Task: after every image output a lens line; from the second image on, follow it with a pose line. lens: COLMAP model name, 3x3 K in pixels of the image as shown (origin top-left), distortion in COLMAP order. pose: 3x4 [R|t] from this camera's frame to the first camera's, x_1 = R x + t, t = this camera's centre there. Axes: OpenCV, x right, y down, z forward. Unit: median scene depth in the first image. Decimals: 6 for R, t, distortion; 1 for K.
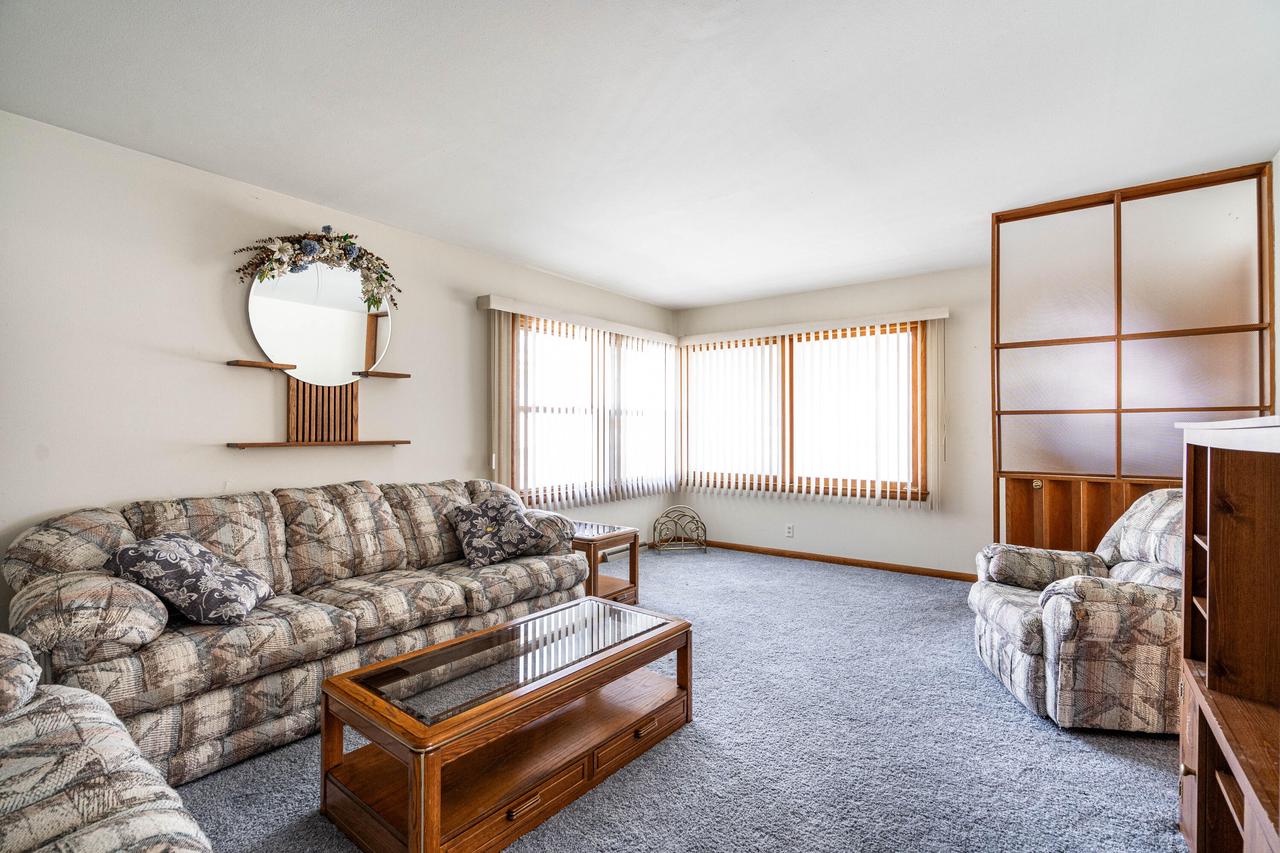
lens RADIAL K [[580.8, 0, 642.4], [0, 580.8, 426.4], [0, 0, 1]] dist [-0.023500, 0.006213]
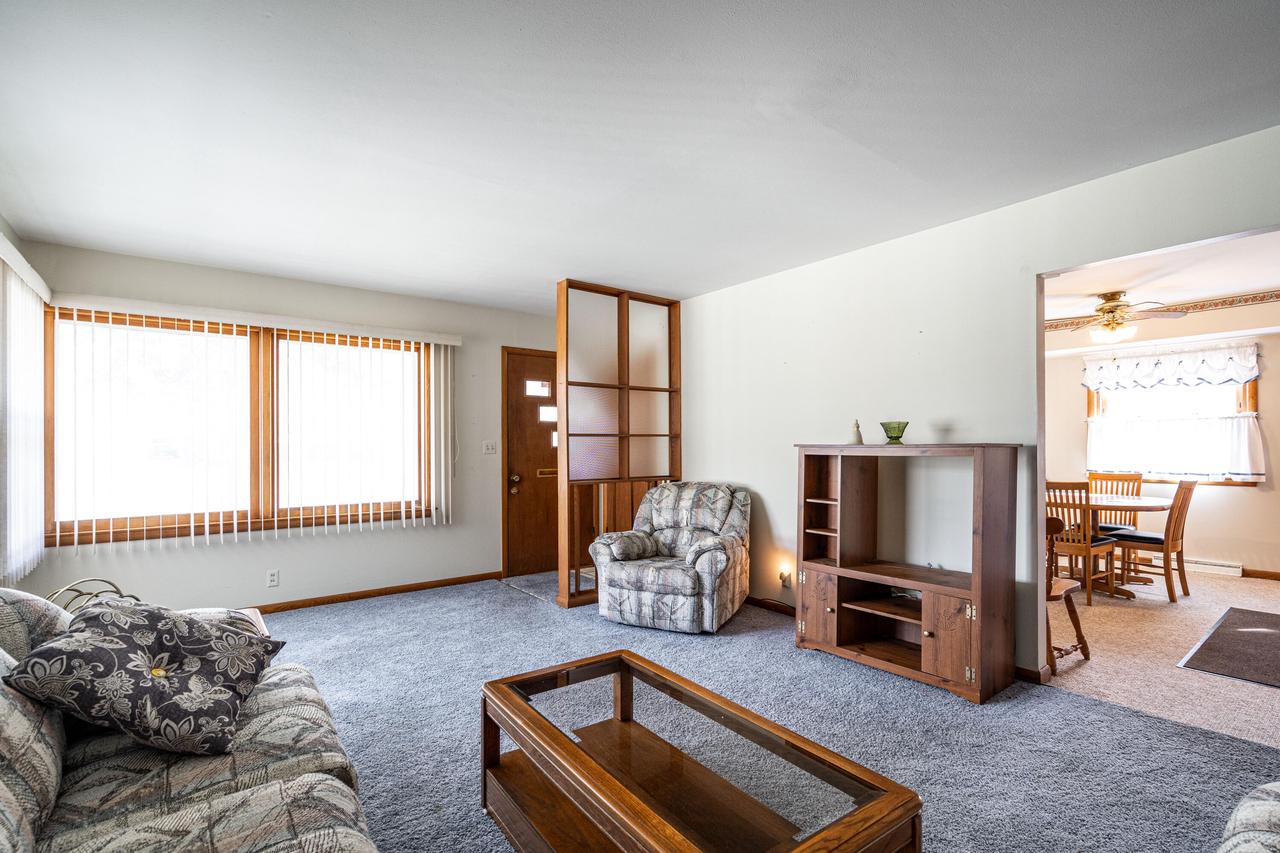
lens RADIAL K [[580.8, 0, 646.5], [0, 580.8, 442.8], [0, 0, 1]] dist [-0.023500, 0.006213]
pose [[0.257590, 0.005360, 0.966239, -0.522854], [-0.000370, 0.999985, -0.005449, 0.000770], [-0.966254, 0.001046, 0.257588, 0.447198]]
